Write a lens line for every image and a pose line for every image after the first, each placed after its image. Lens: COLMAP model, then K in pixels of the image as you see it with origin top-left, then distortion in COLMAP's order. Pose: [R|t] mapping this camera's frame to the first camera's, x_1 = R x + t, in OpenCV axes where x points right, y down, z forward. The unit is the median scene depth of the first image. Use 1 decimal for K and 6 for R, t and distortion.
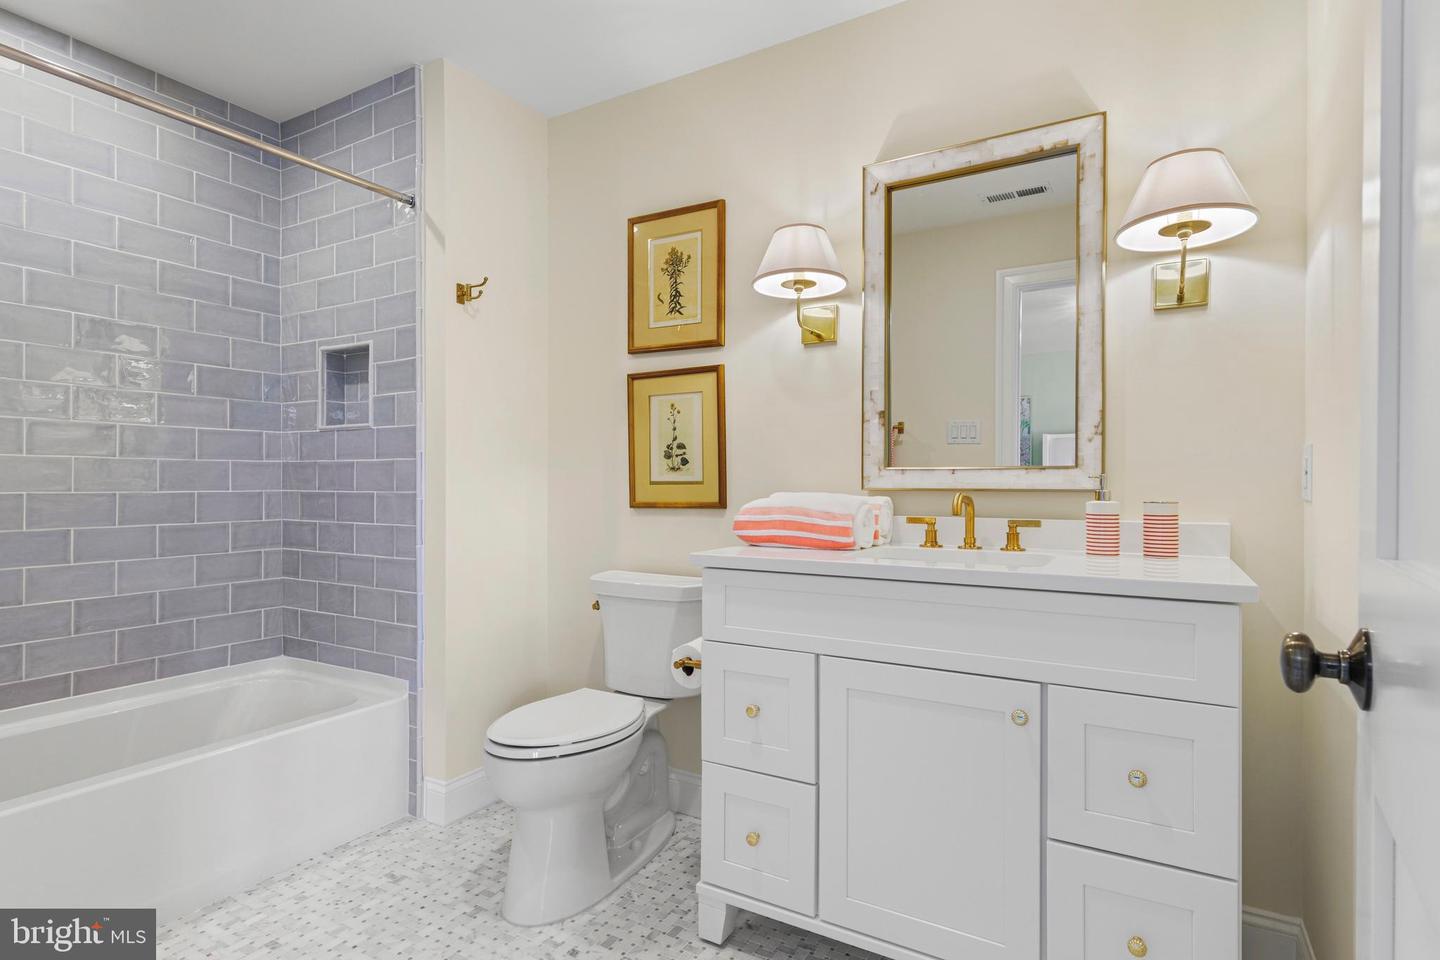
lens RADIAL K [[737.9, 0, 721.1], [0, 737.9, 483.3], [0, 0, 1]] dist [0.002854, 0.000163]
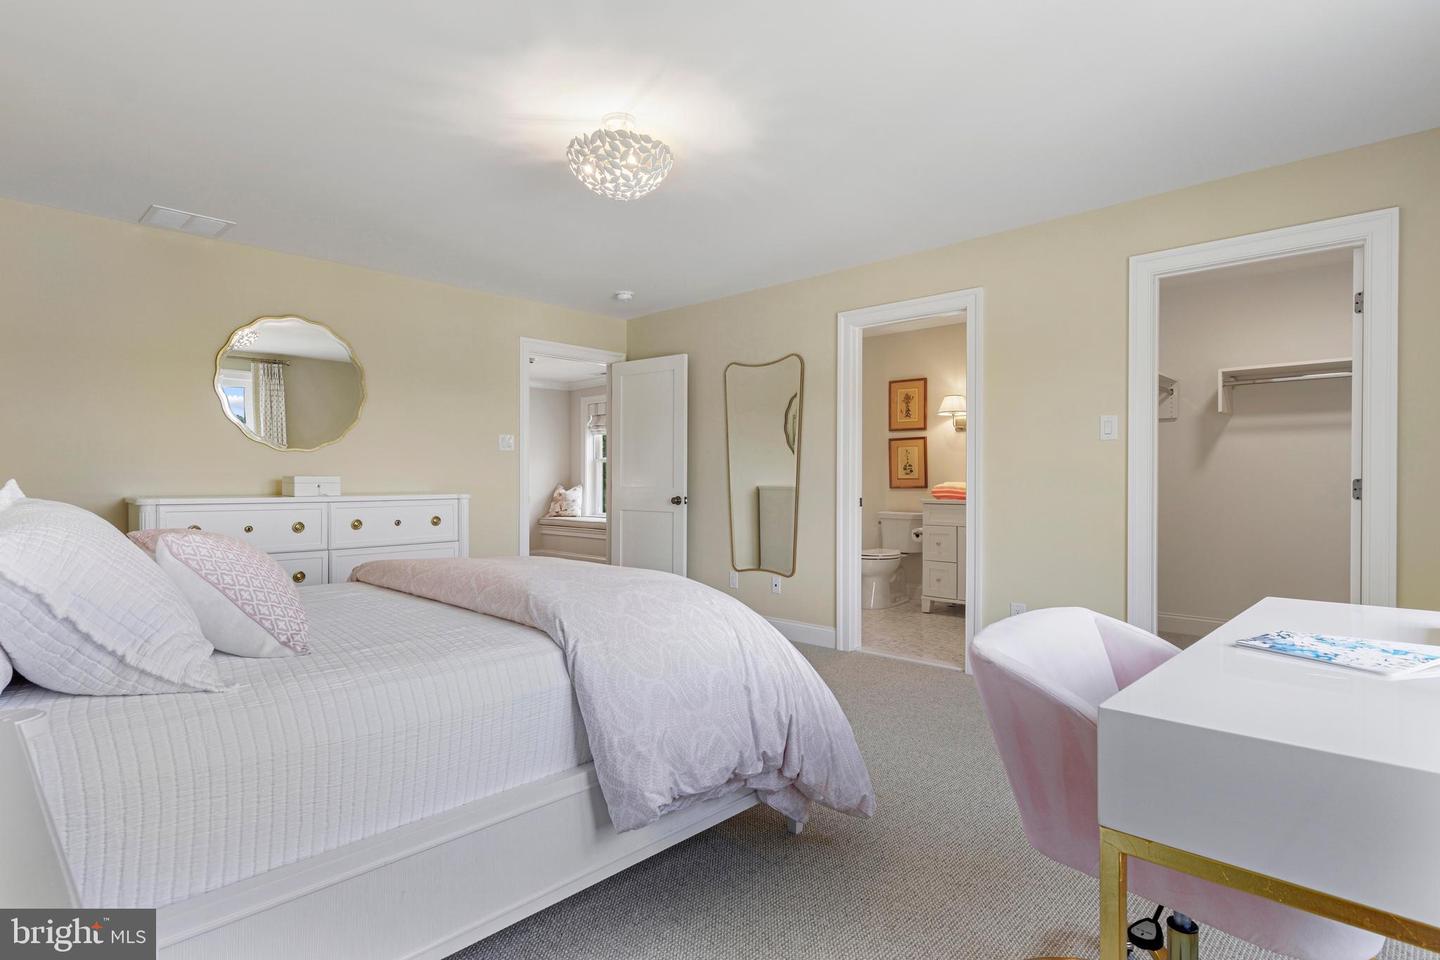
lens RADIAL K [[737.9, 0, 718.1], [0, 737.9, 483.2], [0, 0, 1]] dist [0.002854, 0.000163]
pose [[0.971256, -0.004427, -0.237994, -0.096531], [0.006160, 0.999960, 0.006539, -0.006970], [0.237956, -0.007818, 0.971245, -1.859221]]
